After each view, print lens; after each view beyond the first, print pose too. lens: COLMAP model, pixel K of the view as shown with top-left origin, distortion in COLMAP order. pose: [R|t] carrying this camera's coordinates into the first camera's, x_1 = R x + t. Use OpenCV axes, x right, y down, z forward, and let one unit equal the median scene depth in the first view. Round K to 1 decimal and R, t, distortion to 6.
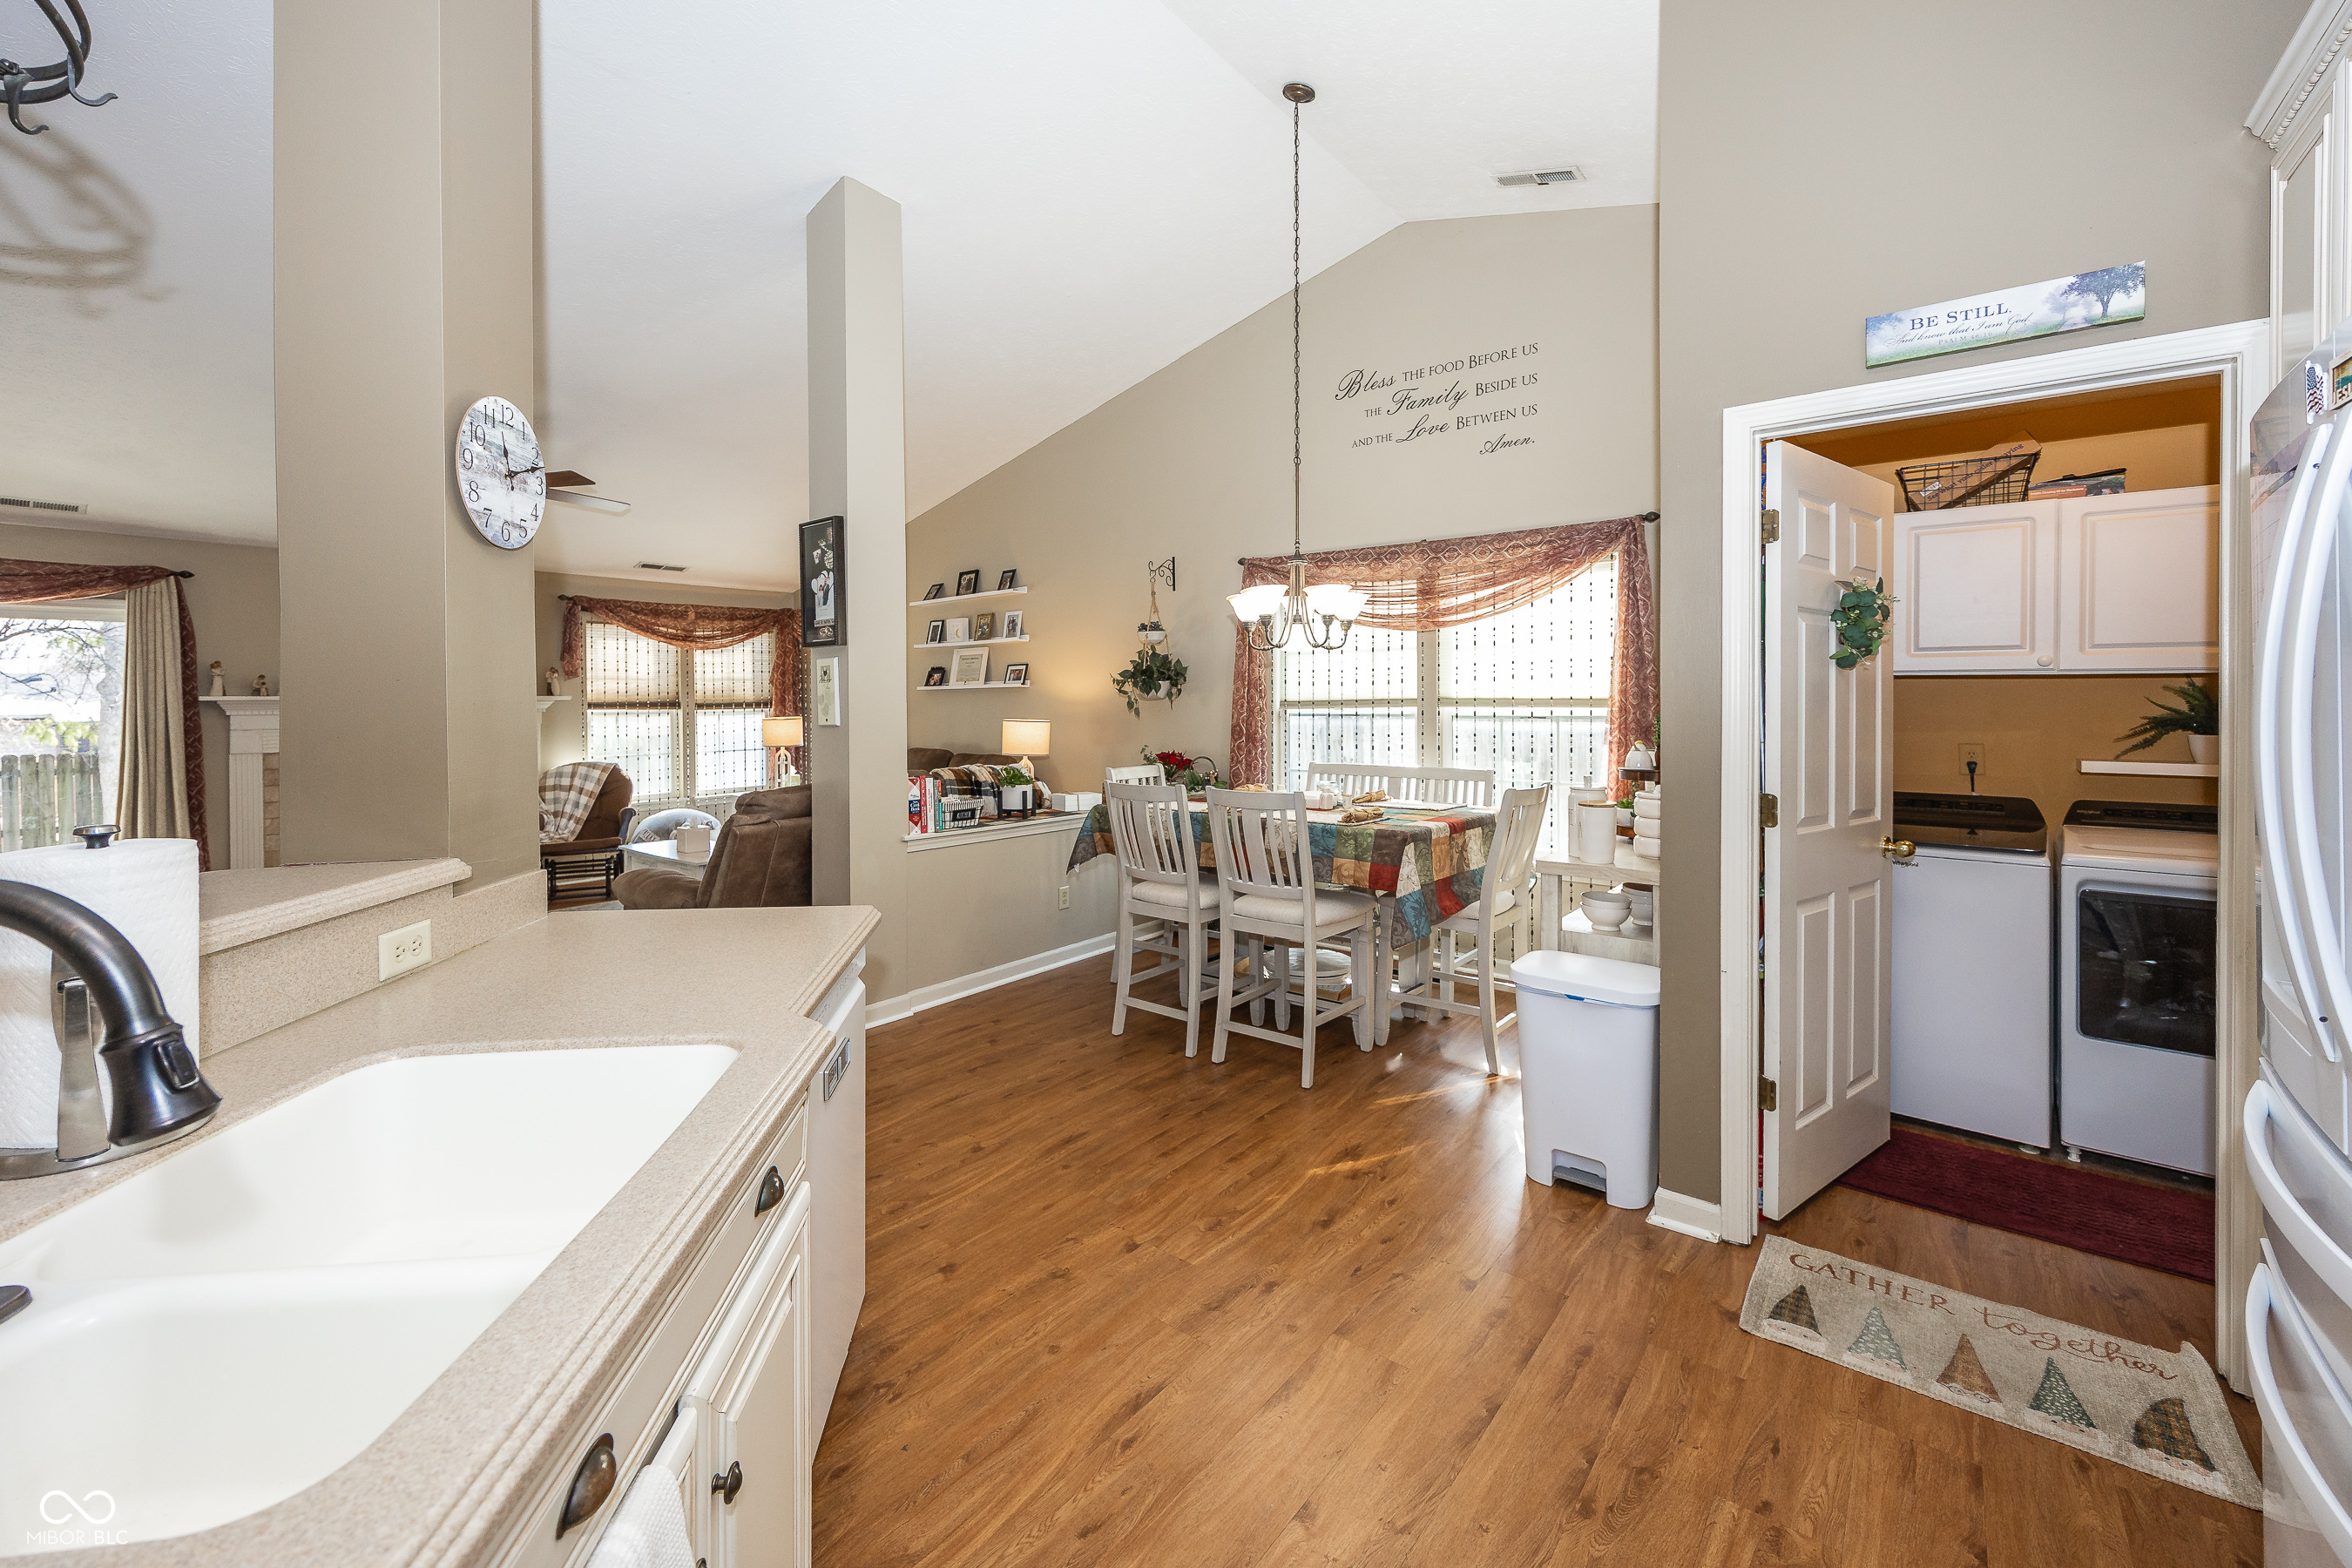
lens RADIAL K [[948.3, 0, 1162.3], [0, 948.3, 695.2], [0, 0, 1]] dist [0.000083, -0.001249]
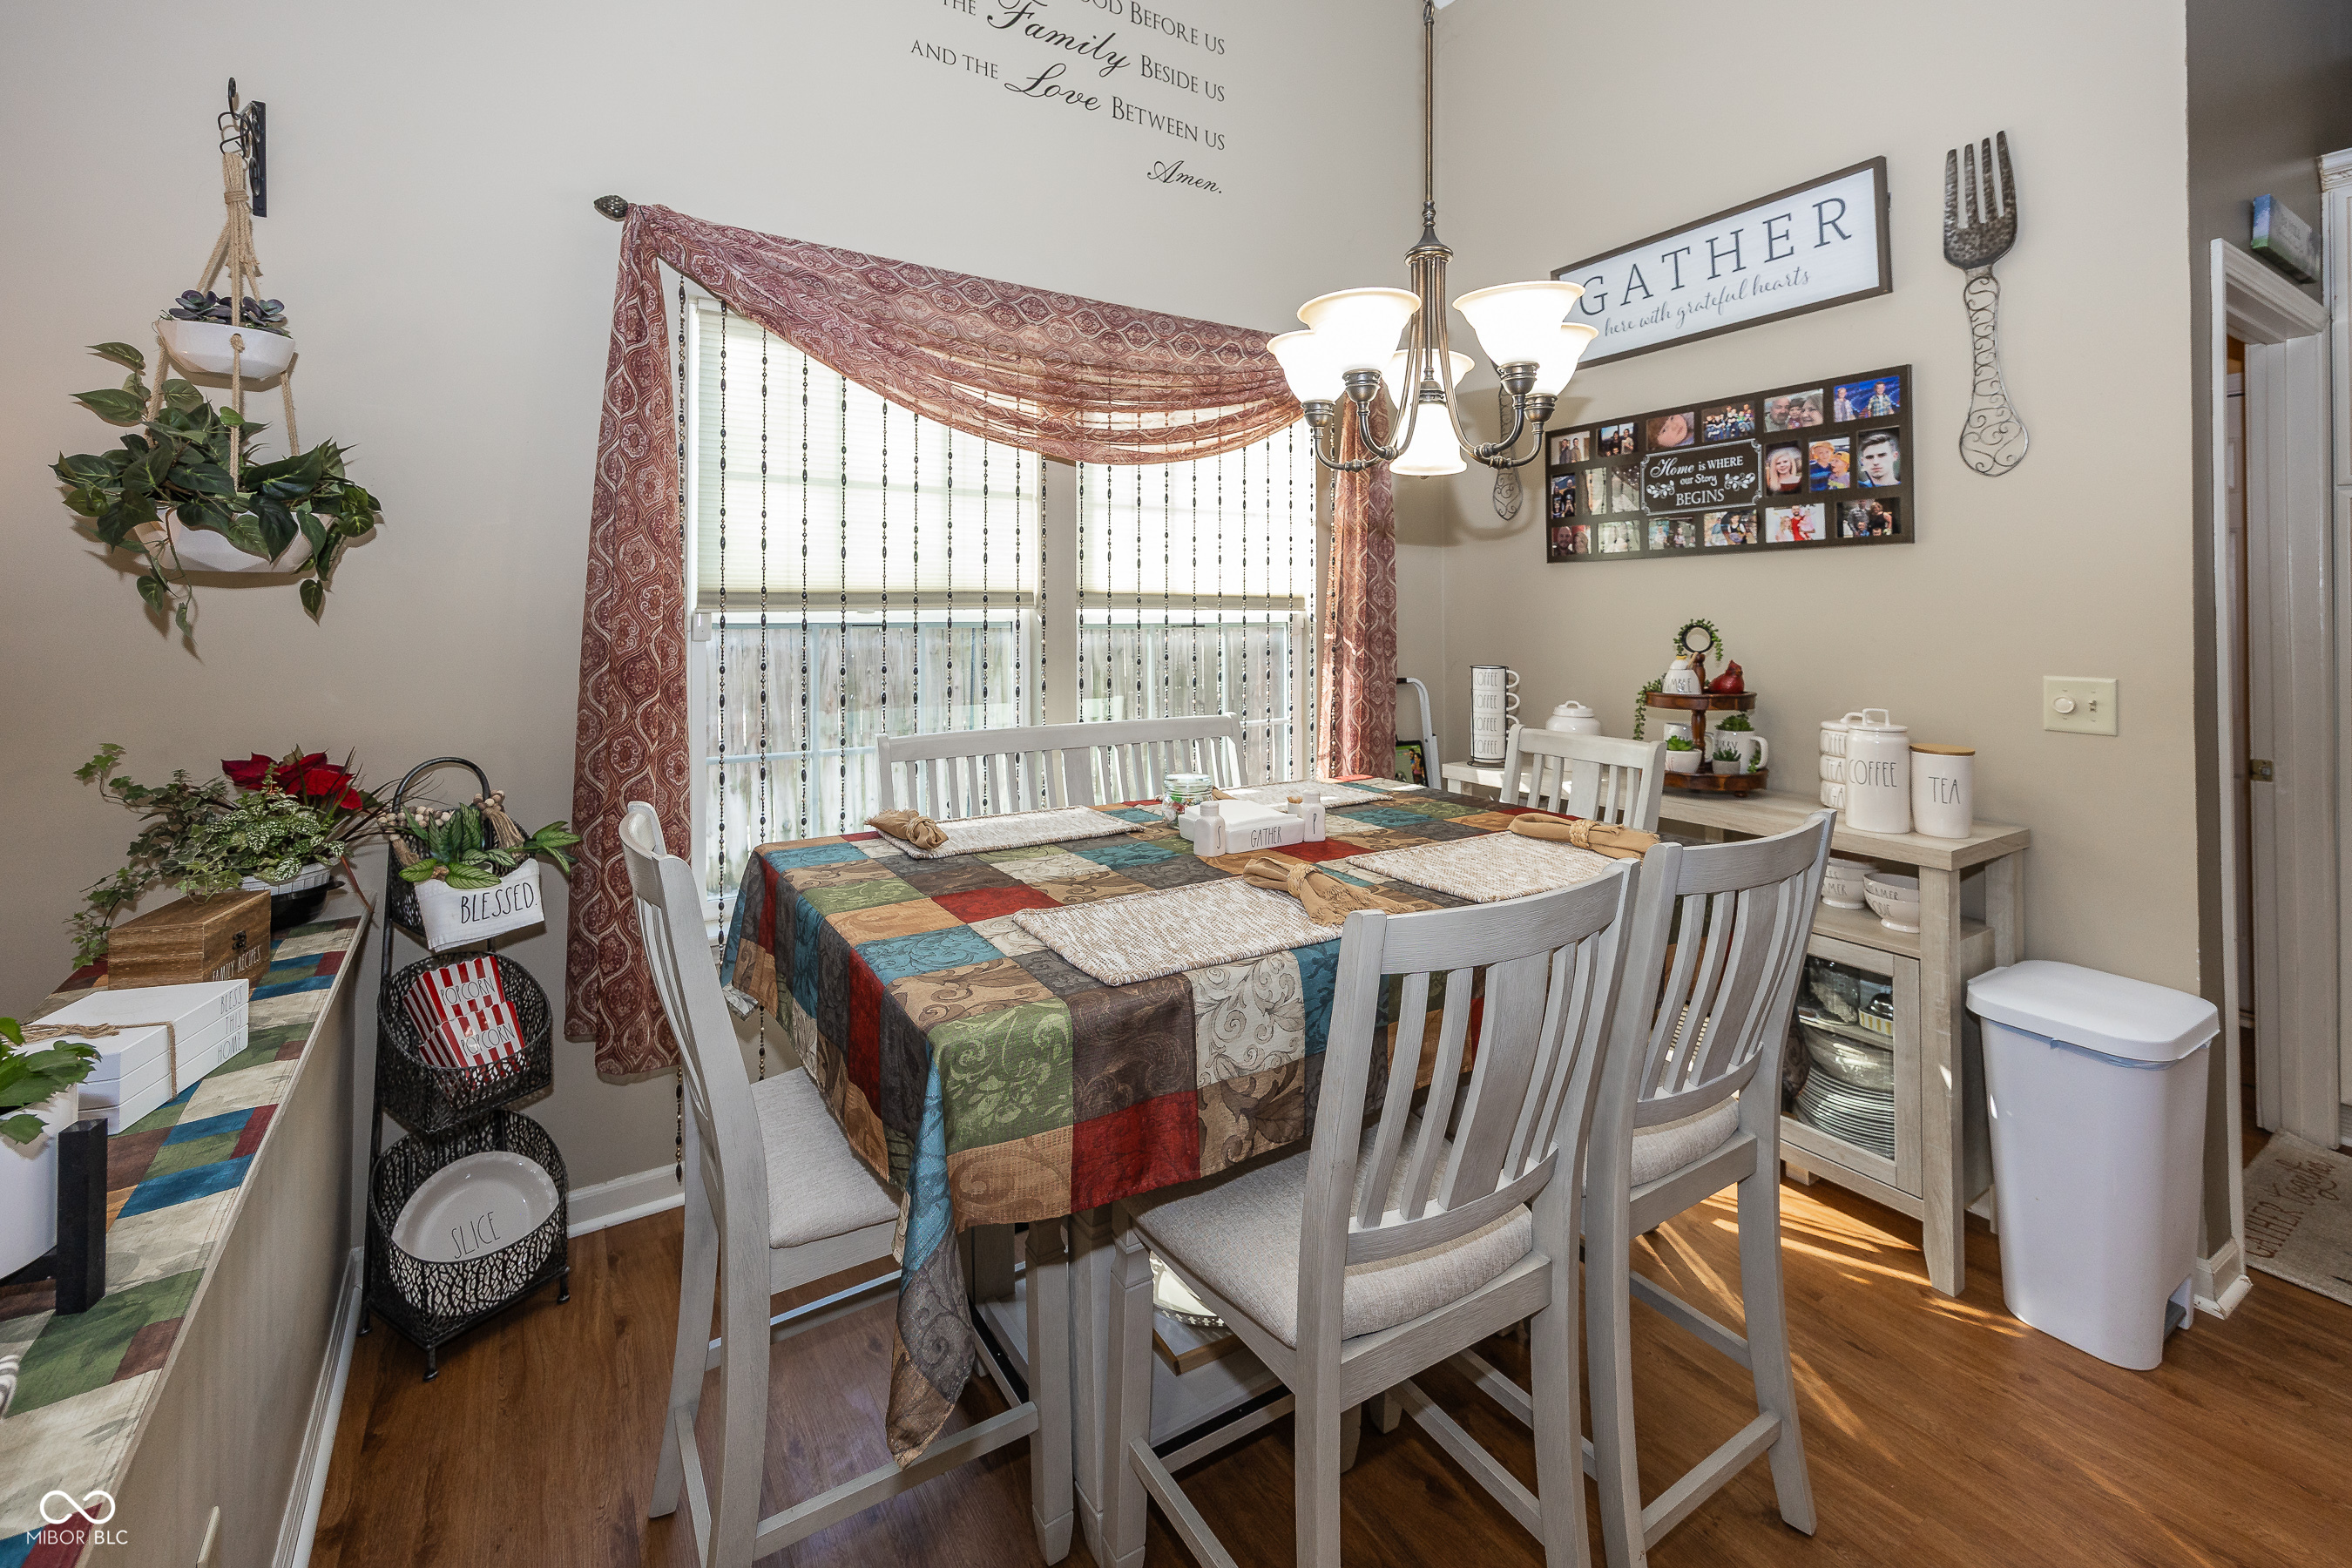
lens RADIAL K [[969.0, 0, 1167.5], [0, 969.0, 592.2], [0, 0, 1]] dist [-0.004242, 0.000789]
pose [[0.345920, 0.022763, 0.937988, -0.171774], [-0.010264, 0.999738, -0.020477, 0.010624], [-0.938208, -0.002544, 0.346063, 0.630173]]
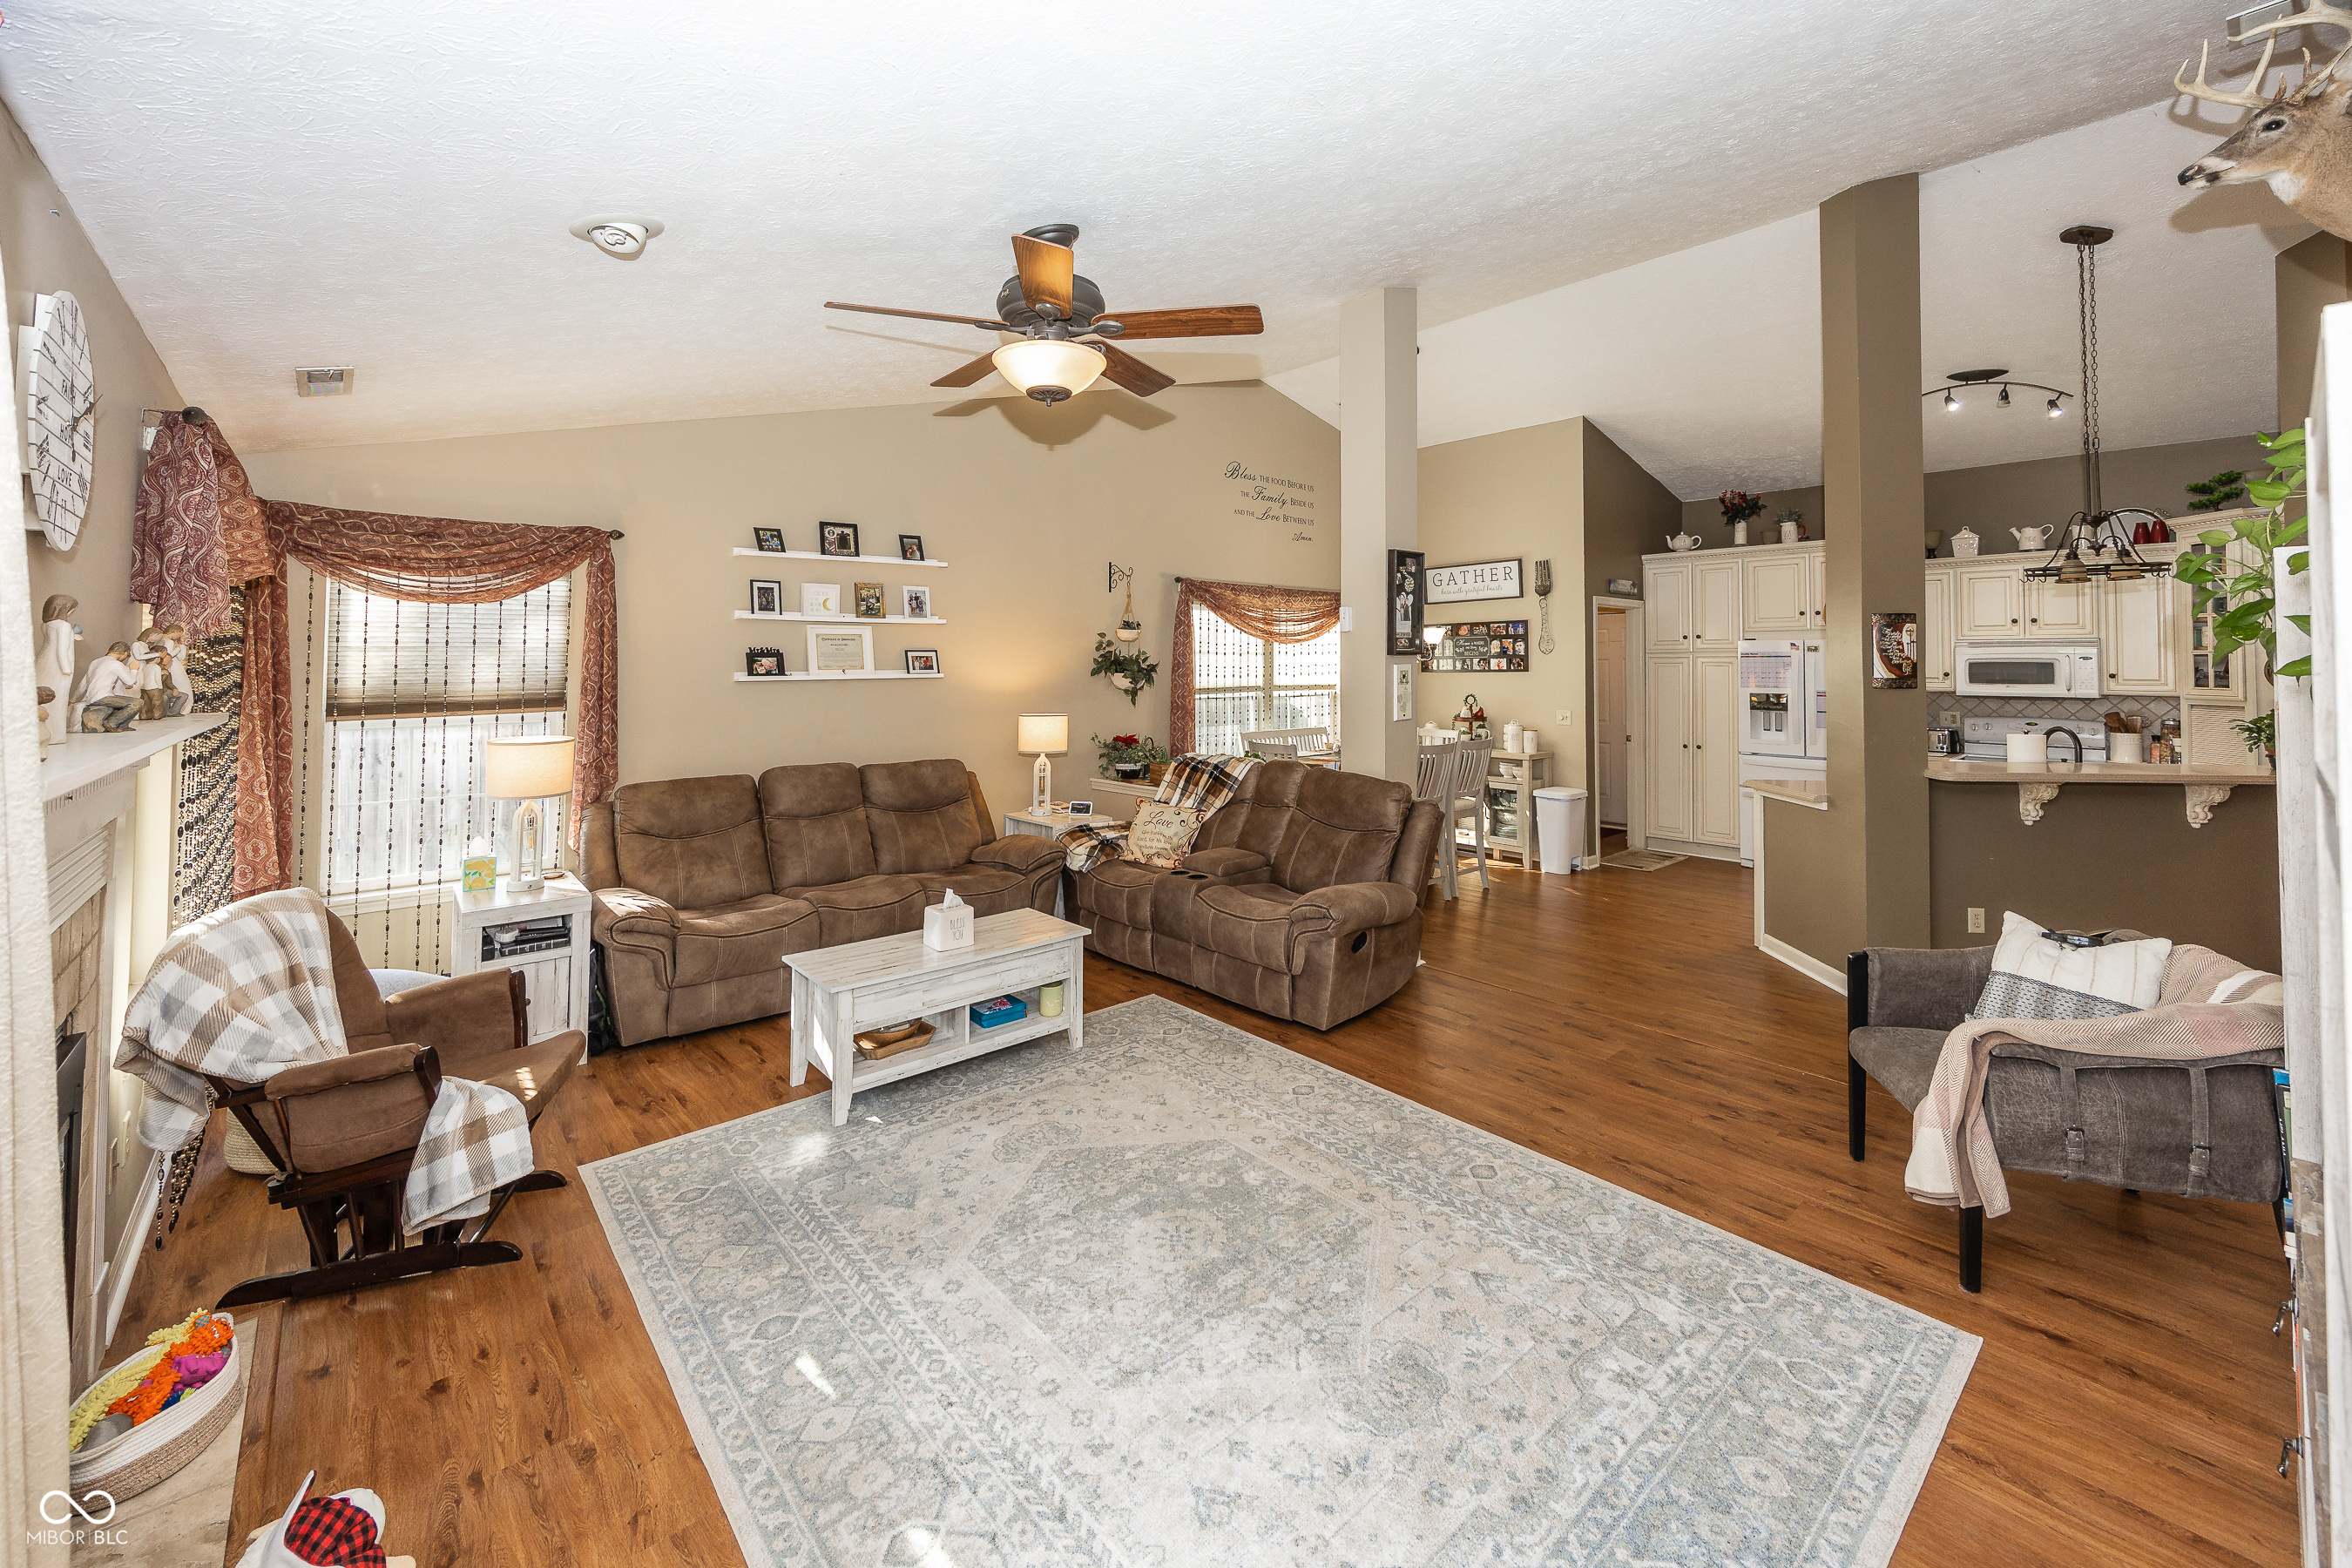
lens RADIAL K [[948.3, 0, 1187.2], [0, 948.3, 635.5], [0, 0, 1]] dist [0.000083, -0.001249]
pose [[0.172093, 0.034265, 0.984485, -1.078057], [-0.008626, 0.999409, -0.033277, -0.023285], [-0.985043, -0.002766, 0.172287, 0.721652]]
